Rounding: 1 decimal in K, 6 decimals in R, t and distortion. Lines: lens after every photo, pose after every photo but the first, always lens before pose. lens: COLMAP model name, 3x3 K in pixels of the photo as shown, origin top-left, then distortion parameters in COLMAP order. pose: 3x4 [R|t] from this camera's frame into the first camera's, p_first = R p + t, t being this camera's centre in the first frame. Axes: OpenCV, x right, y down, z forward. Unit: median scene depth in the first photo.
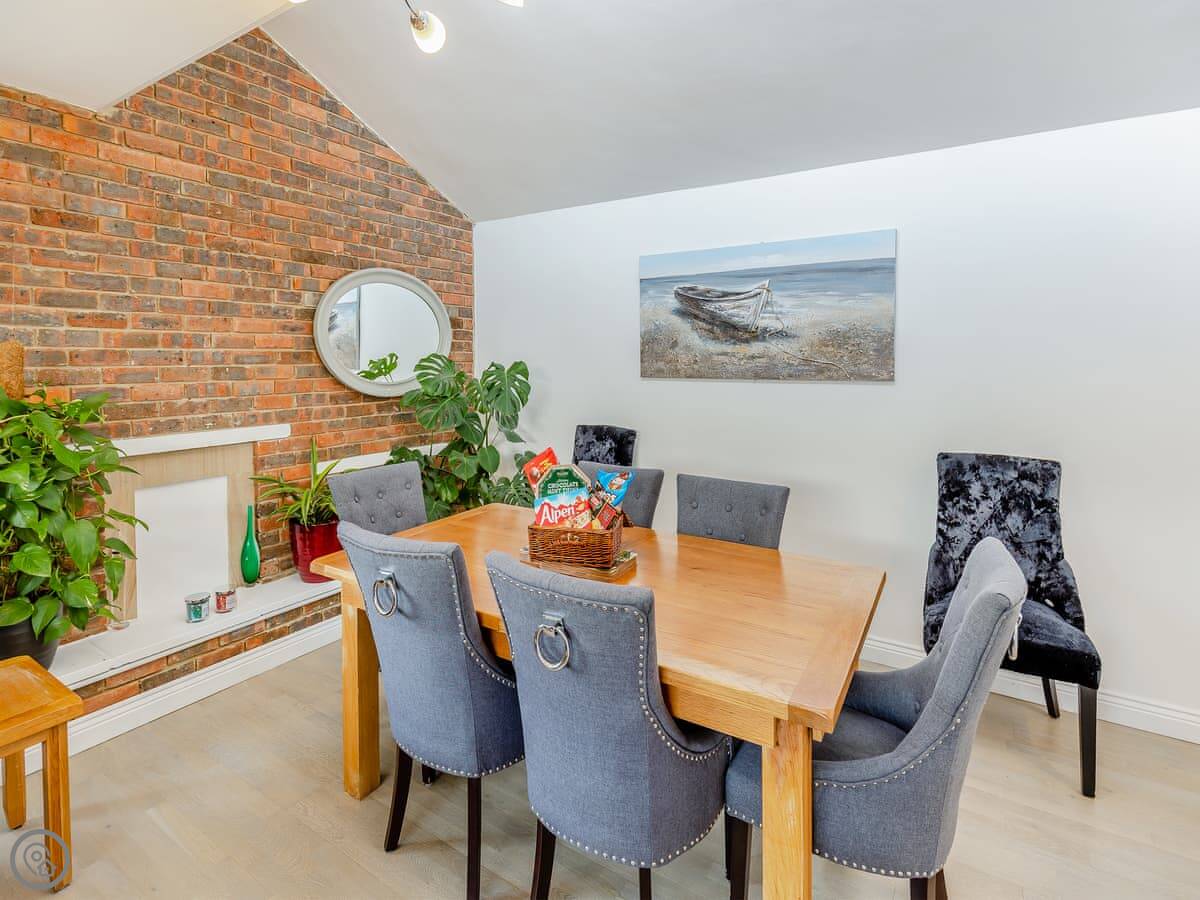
lens RADIAL K [[592.0, 0, 575.5], [0, 592.0, 378.6], [0, 0, 1]] dist [0.000551, 0.000300]
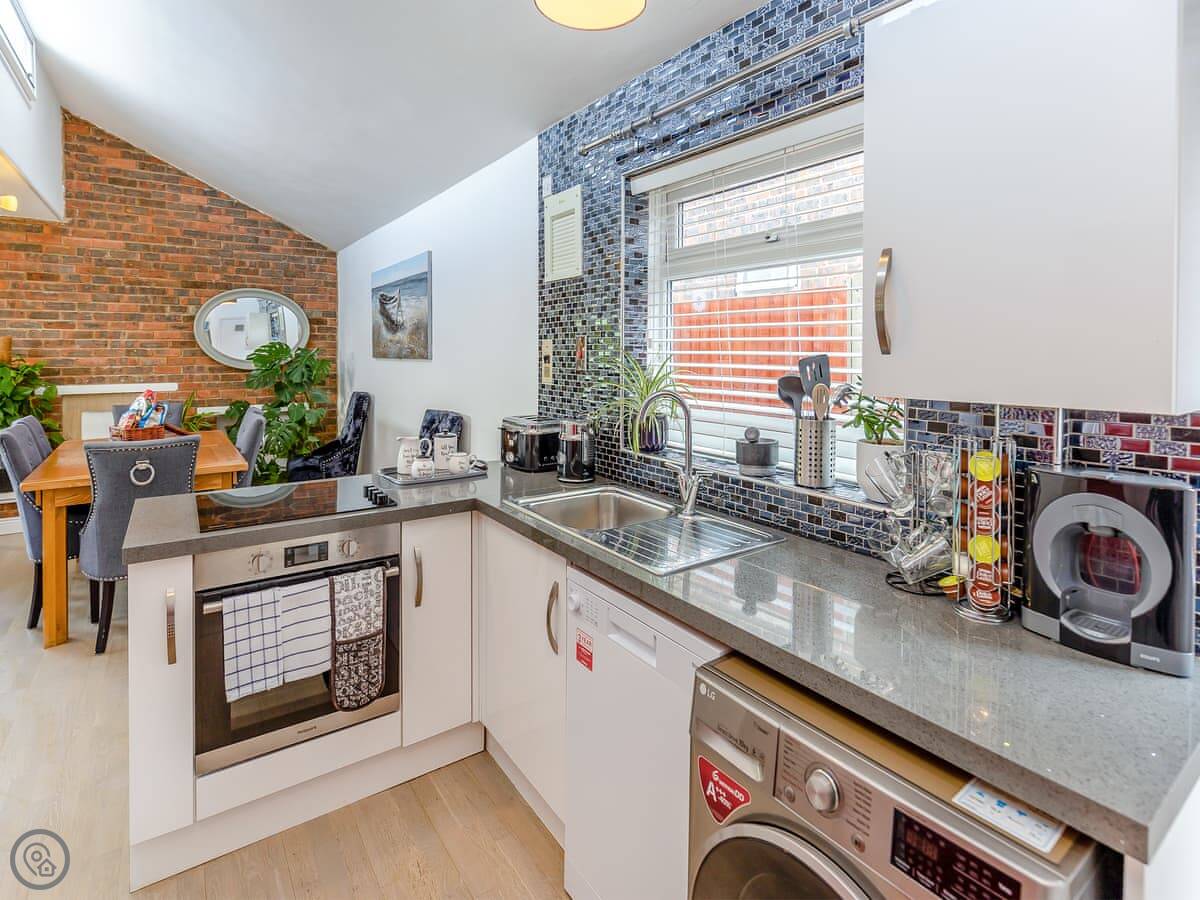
lens RADIAL K [[578.5, 0, 551.4], [0, 578.5, 358.8], [0, 0, 1]] dist [0.000255, 0.000439]
pose [[0.923243, 0.006083, -0.384170, 1.277938], [-0.014538, 0.999712, -0.019109, 0.025053], [0.383943, 0.023228, 0.923065, -0.141810]]
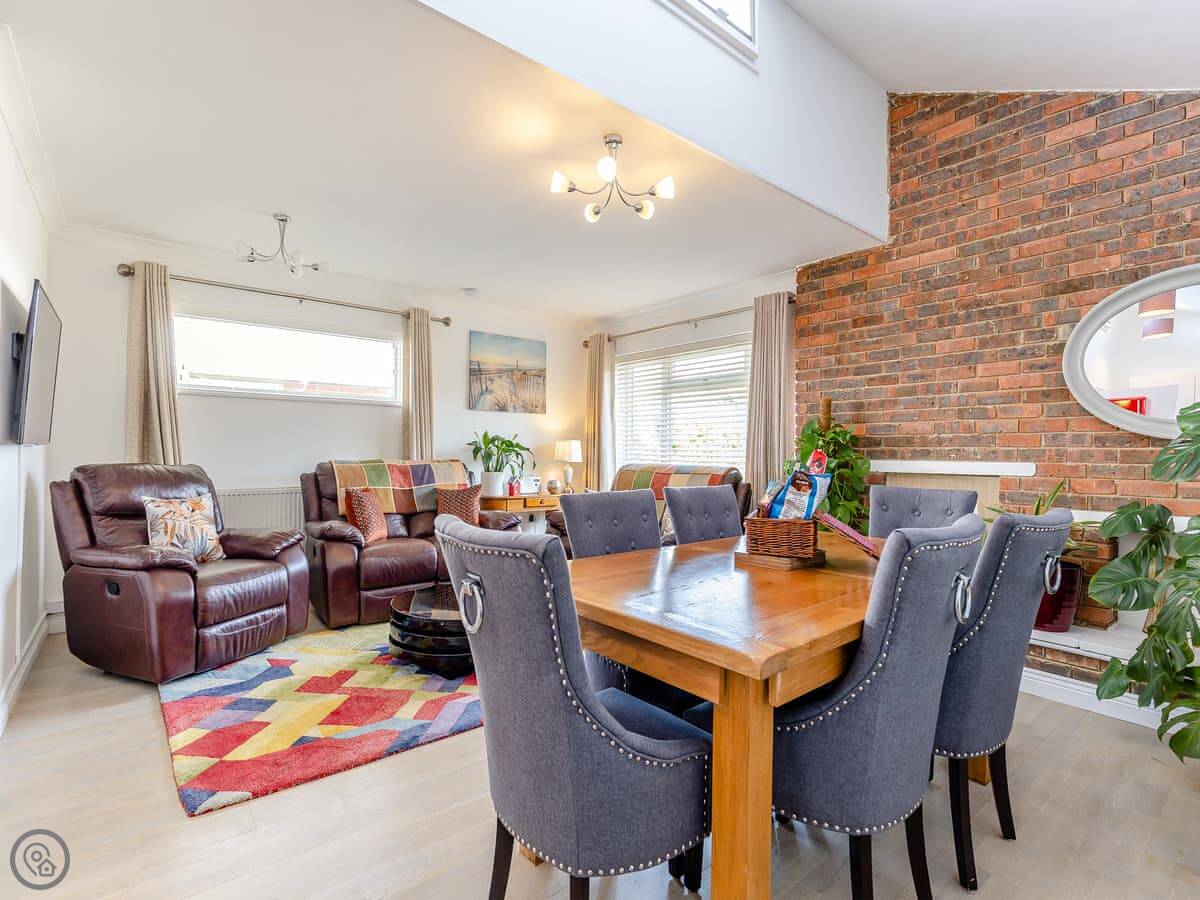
lens RADIAL K [[578.7, 0, 632.4], [0, 578.7, 451.8], [0, 0, 1]] dist [0.000181, -0.000286]
pose [[-0.245880, -0.001147, -0.969300, 0.686041], [-0.040885, 0.999122, 0.009188, 0.084388], [0.968438, 0.041889, -0.245711, 0.648671]]
